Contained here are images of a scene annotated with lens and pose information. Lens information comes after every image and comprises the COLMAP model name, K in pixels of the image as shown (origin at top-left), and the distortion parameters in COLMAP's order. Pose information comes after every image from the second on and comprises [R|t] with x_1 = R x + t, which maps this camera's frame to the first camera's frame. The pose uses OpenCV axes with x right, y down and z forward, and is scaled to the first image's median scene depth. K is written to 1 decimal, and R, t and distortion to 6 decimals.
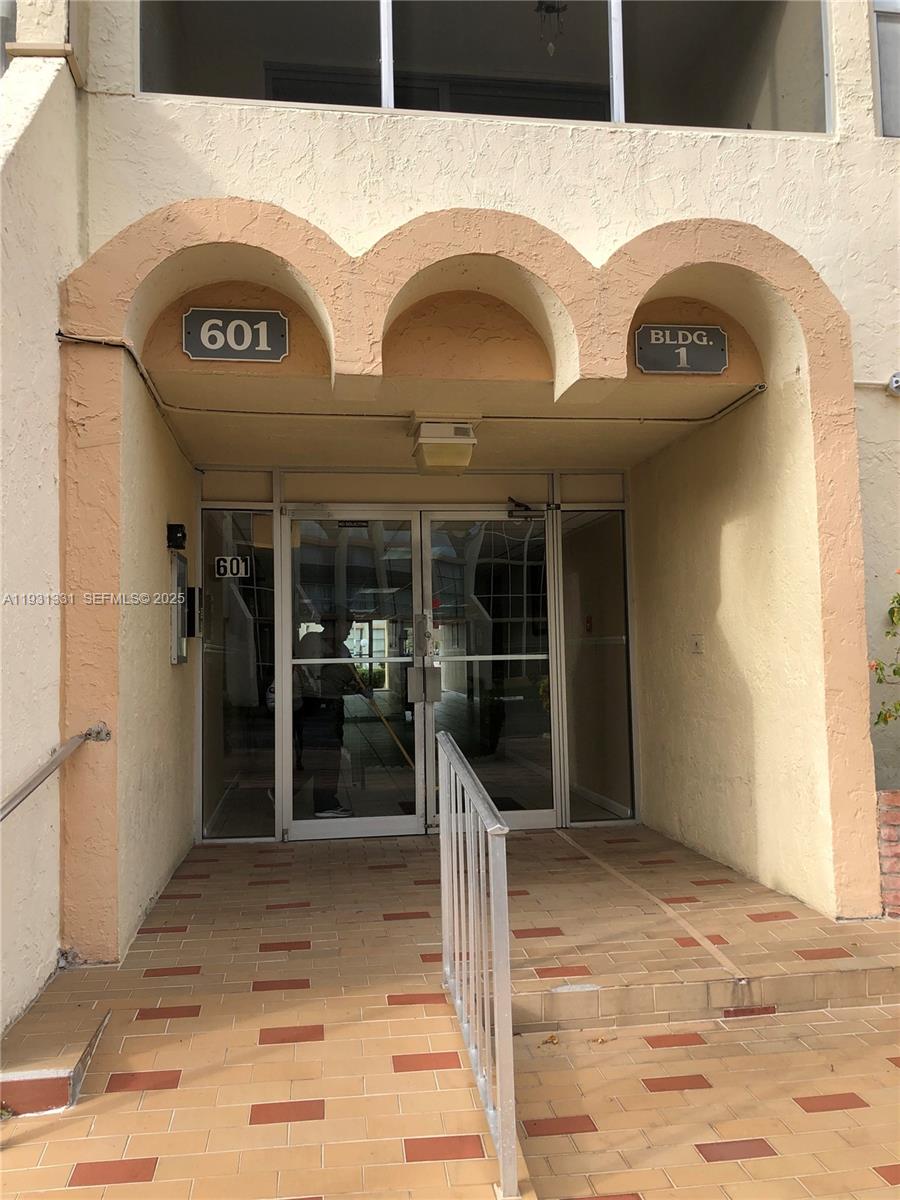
lens RADIAL K [[982.5, 0, 445.9], [0, 982.5, 597.1], [0, 0, 1]] dist [0.010753, -0.017447]
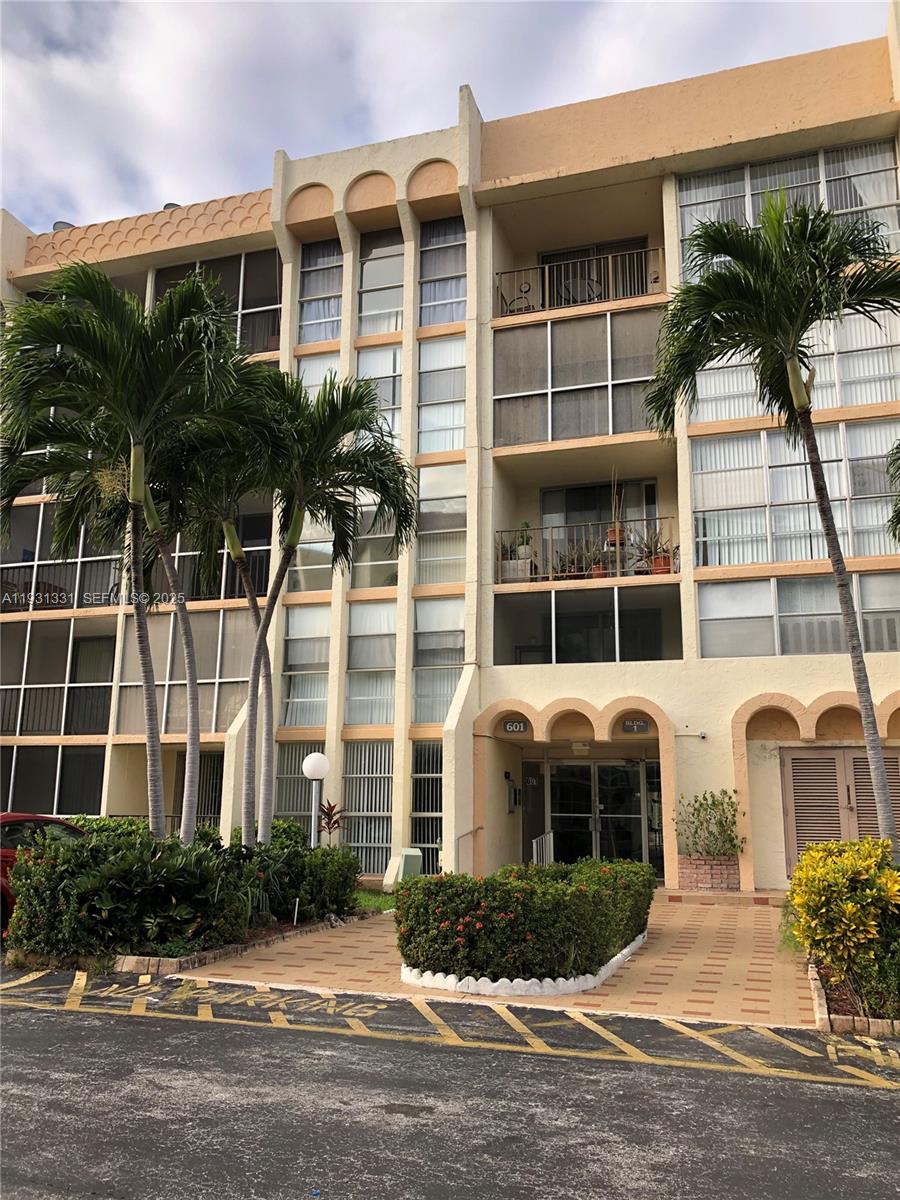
lens RADIAL K [[982.5, 0, 449.5], [0, 982.5, 600.8], [0, 0, 1]] dist [0.010753, -0.017447]
pose [[0.896483, -0.059575, -0.439054, 1.310665], [-0.010061, 0.987927, -0.154593, -0.154802], [0.442963, 0.143007, 0.885061, -2.676808]]
